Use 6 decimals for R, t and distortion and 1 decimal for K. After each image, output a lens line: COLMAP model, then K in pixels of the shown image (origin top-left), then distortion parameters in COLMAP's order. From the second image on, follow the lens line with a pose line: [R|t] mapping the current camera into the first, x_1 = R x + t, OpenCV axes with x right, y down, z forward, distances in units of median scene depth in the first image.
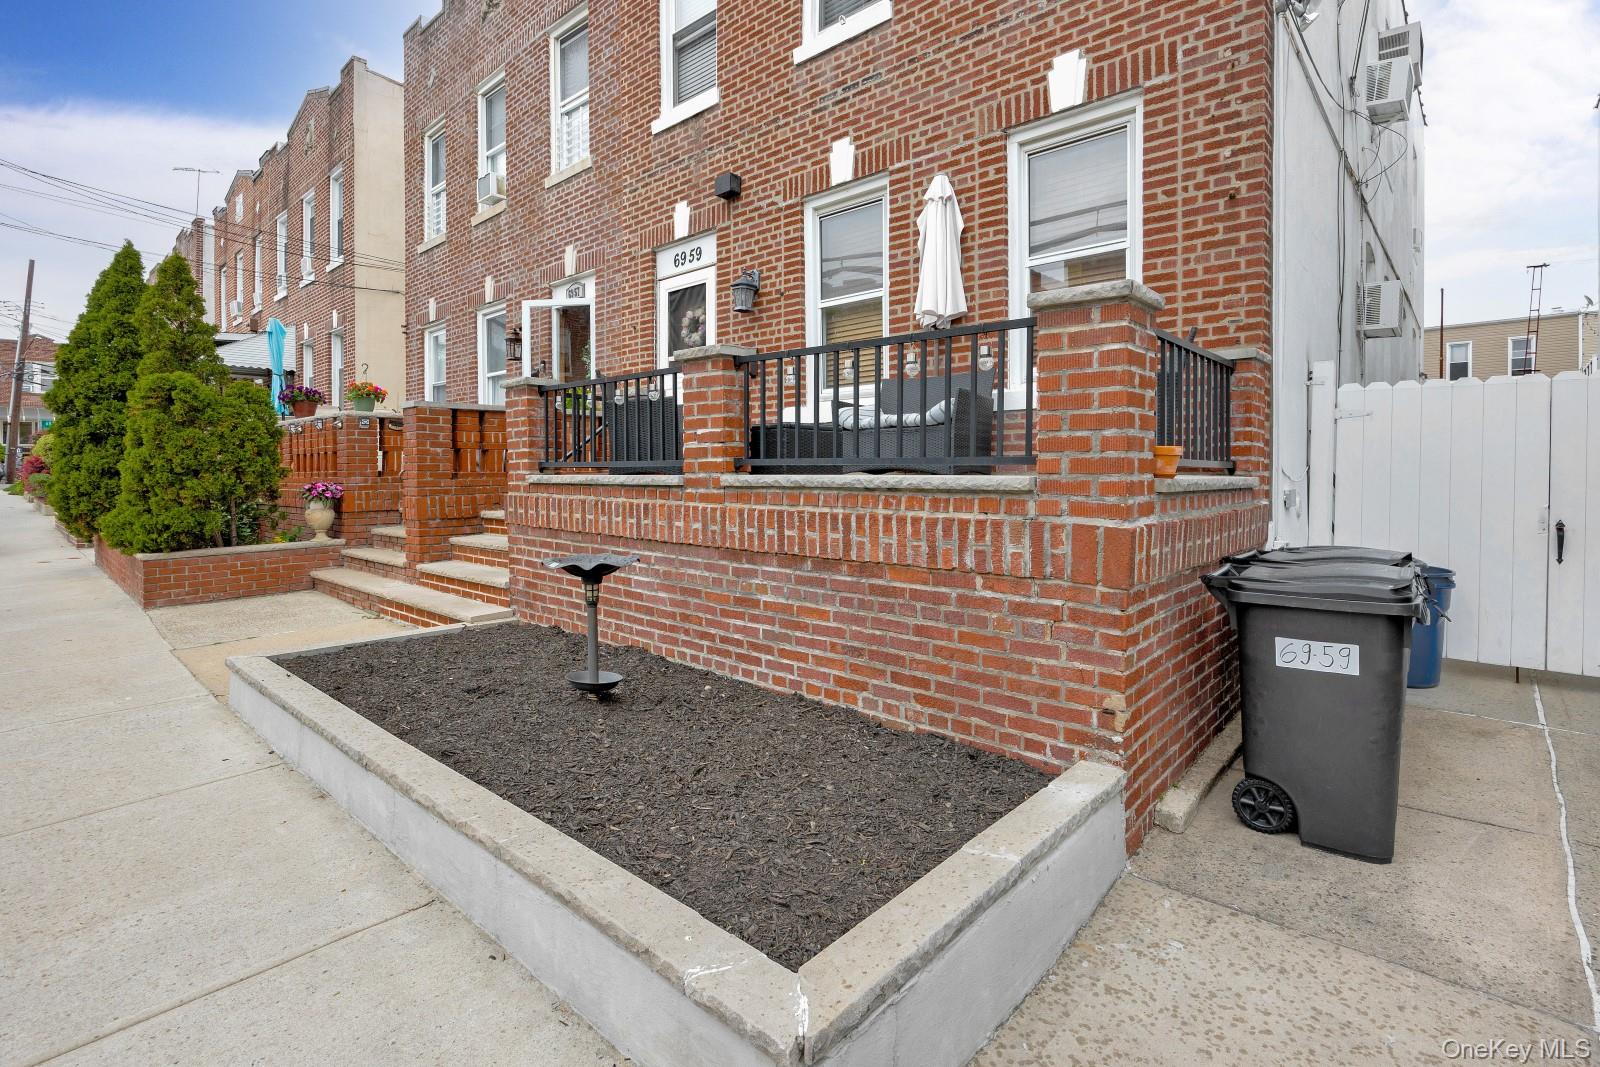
lens RADIAL K [[749.5, 0, 802.4], [0, 749.5, 482.0], [0, 0, 1]] dist [-0.018196, -0.000879]
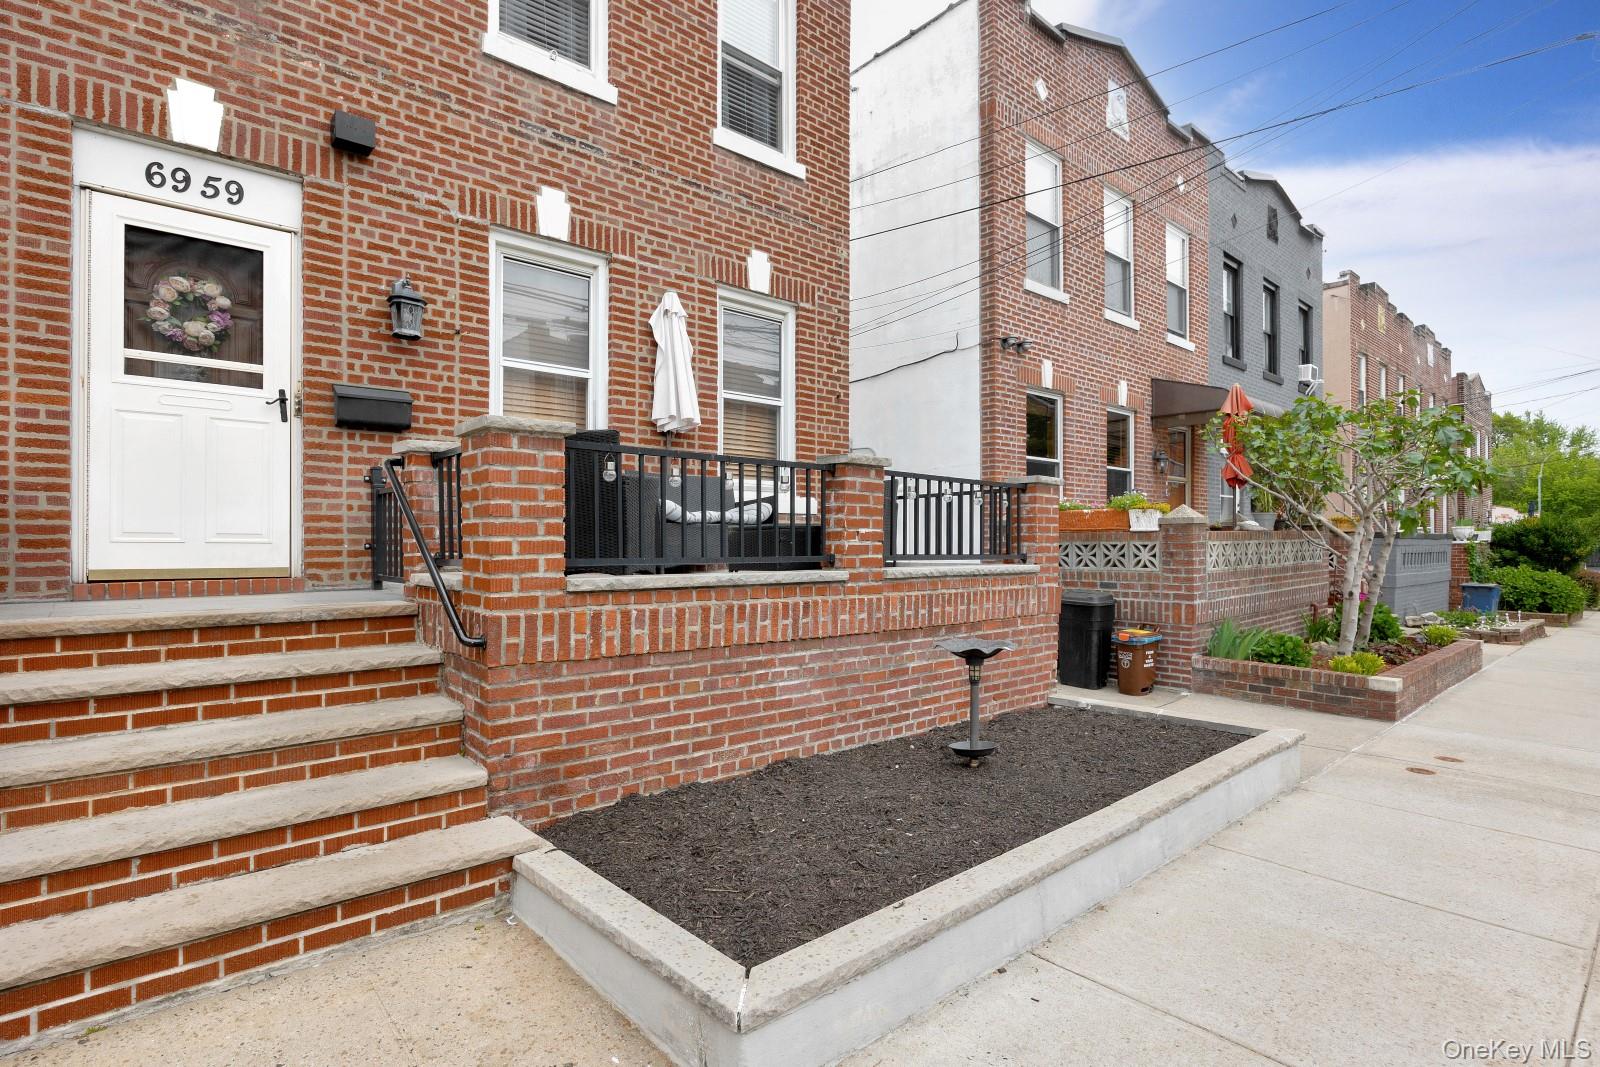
lens RADIAL K [[768.5, 0, 807.6], [0, 768.5, 545.6], [0, 0, 1]] dist [-0.006050, -0.001125]
pose [[0.129285, 0.004640, 0.991597, -1.006864], [0.017111, 0.999830, -0.006909, -0.030601], [-0.991460, 0.017861, 0.129184, 0.736566]]
